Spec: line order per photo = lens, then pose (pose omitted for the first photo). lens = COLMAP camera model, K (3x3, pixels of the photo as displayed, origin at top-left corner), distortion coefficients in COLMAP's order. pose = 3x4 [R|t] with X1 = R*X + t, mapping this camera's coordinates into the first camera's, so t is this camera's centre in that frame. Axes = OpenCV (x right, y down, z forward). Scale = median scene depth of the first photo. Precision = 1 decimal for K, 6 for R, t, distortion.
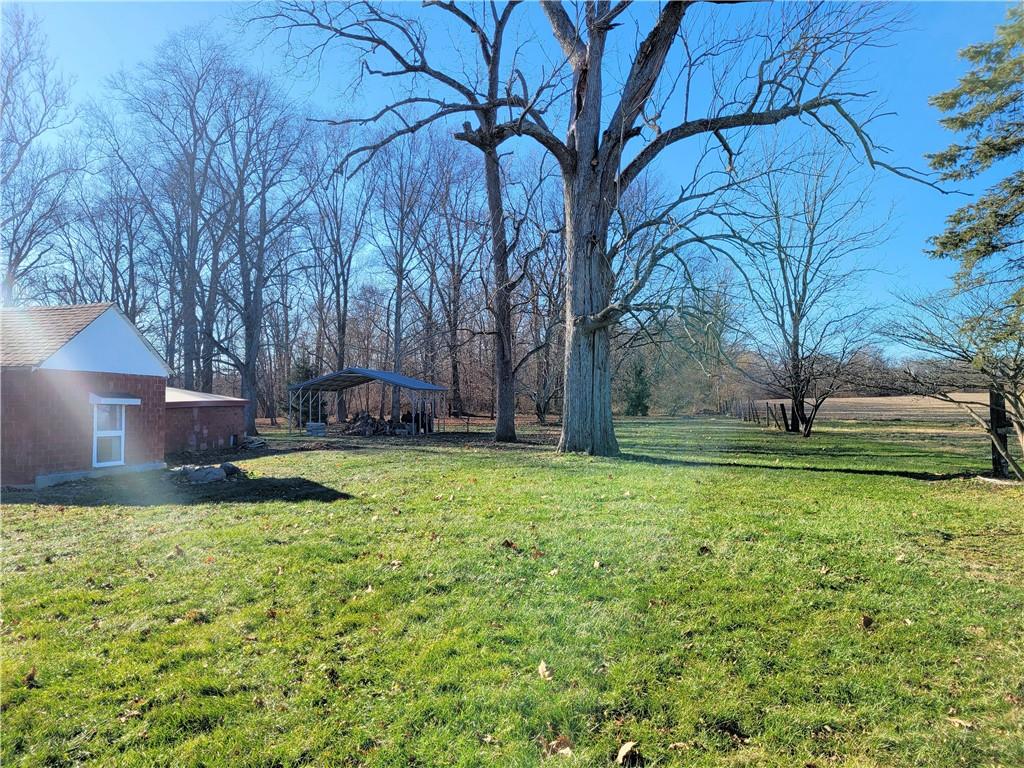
lens RADIAL K [[773.9, 0, 512.1], [0, 773.9, 386.4], [0, 0, 1]] dist [0.053289, -0.007153]
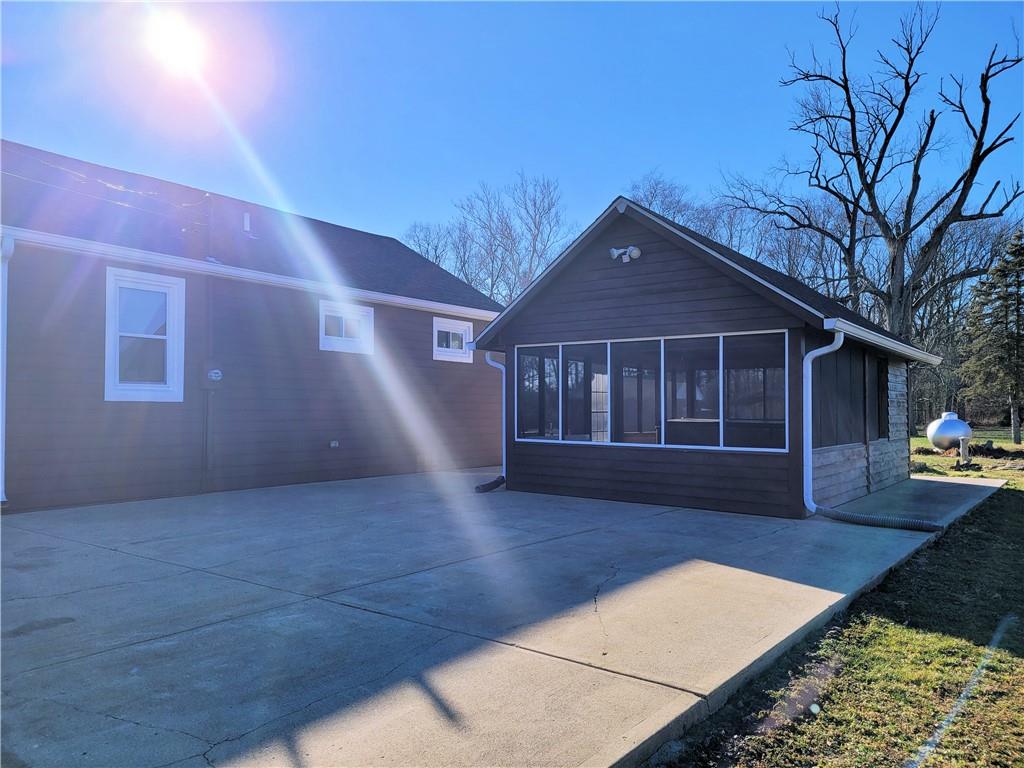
lens RADIAL K [[773.9, 0, 513.1], [0, 773.9, 386.5], [0, 0, 1]] dist [0.053289, -0.007153]
pose [[0.899842, -0.013549, -0.436006, 0.053446], [0.005865, 0.999803, -0.018965, -0.003025], [0.436177, 0.014508, 0.899744, -0.941165]]
